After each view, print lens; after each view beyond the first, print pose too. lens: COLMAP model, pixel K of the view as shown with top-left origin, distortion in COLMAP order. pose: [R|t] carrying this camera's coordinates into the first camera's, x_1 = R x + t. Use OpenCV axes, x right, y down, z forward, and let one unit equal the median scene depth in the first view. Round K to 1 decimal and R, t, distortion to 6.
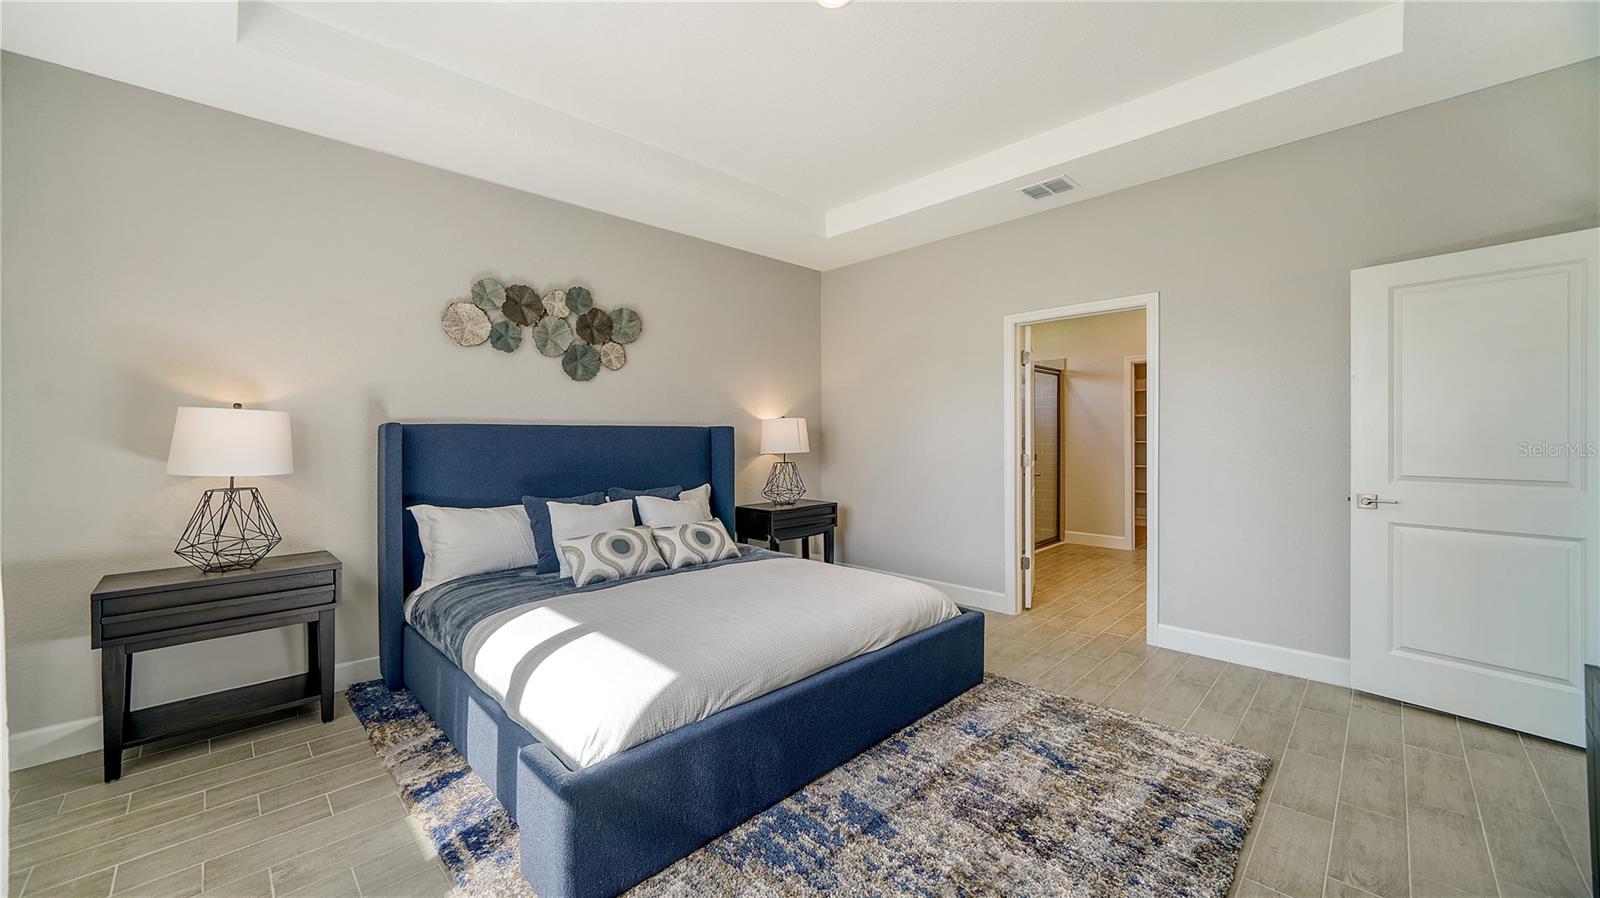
lens RADIAL K [[591.3, 0, 790.4], [0, 591.3, 436.7], [0, 0, 1]] dist [-0.011505, 0.000481]
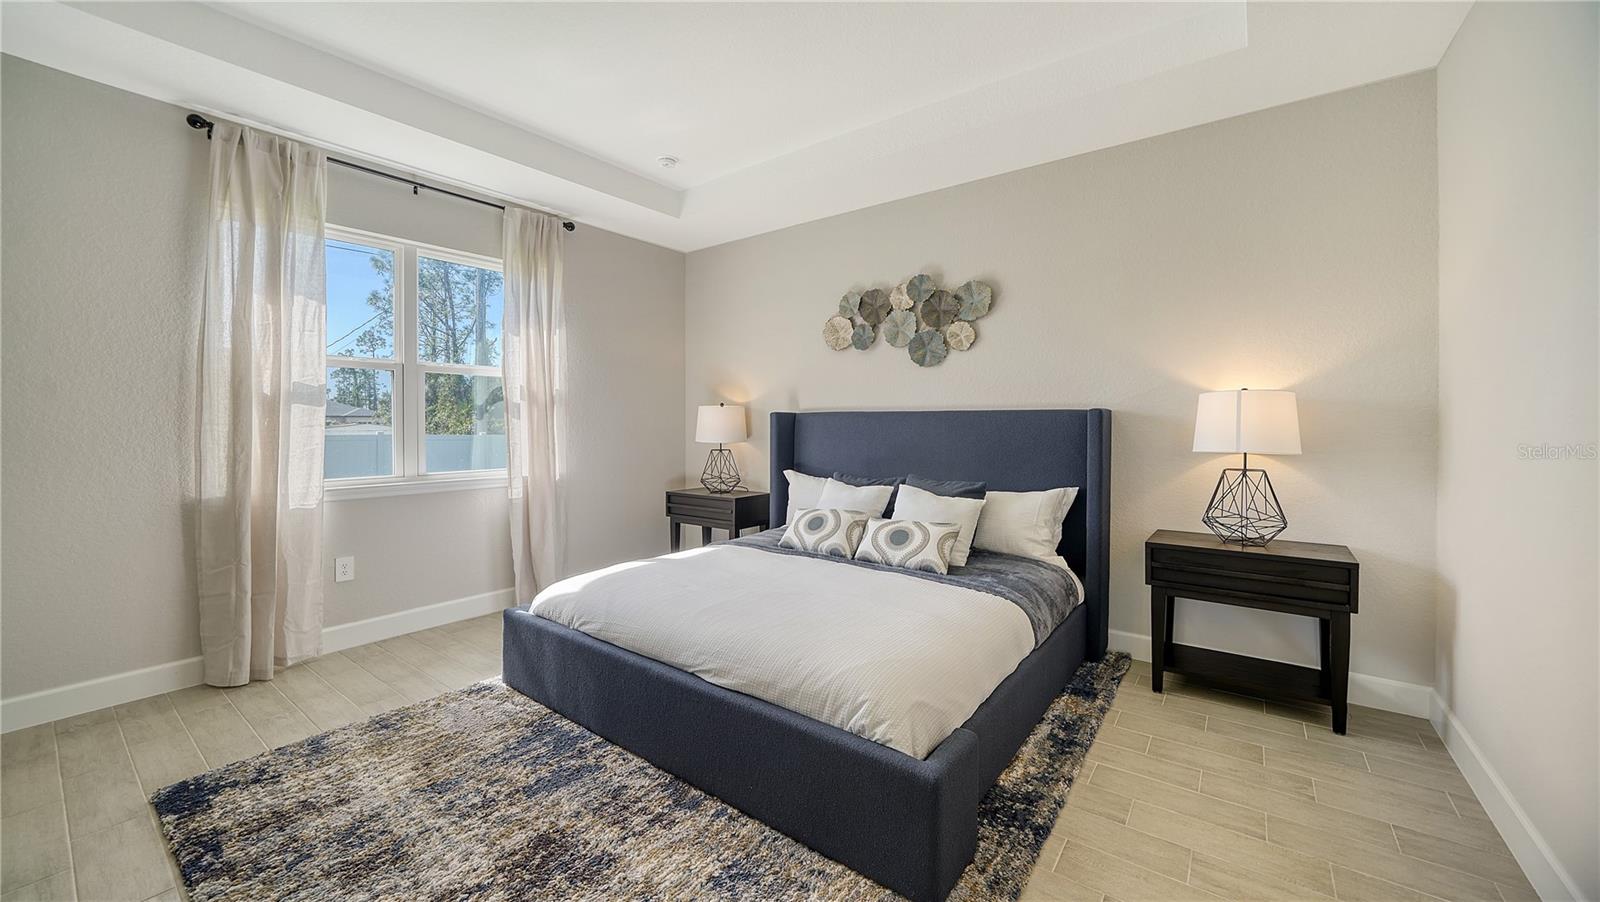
lens RADIAL K [[591.3, 0, 790.4], [0, 591.3, 438.7], [0, 0, 1]] dist [-0.011505, 0.000481]
pose [[0.148784, 0.029483, -0.988430, 0.686659], [-0.000320, 0.999557, 0.029767, -0.002906], [0.988870, -0.004112, 0.148727, 0.701298]]
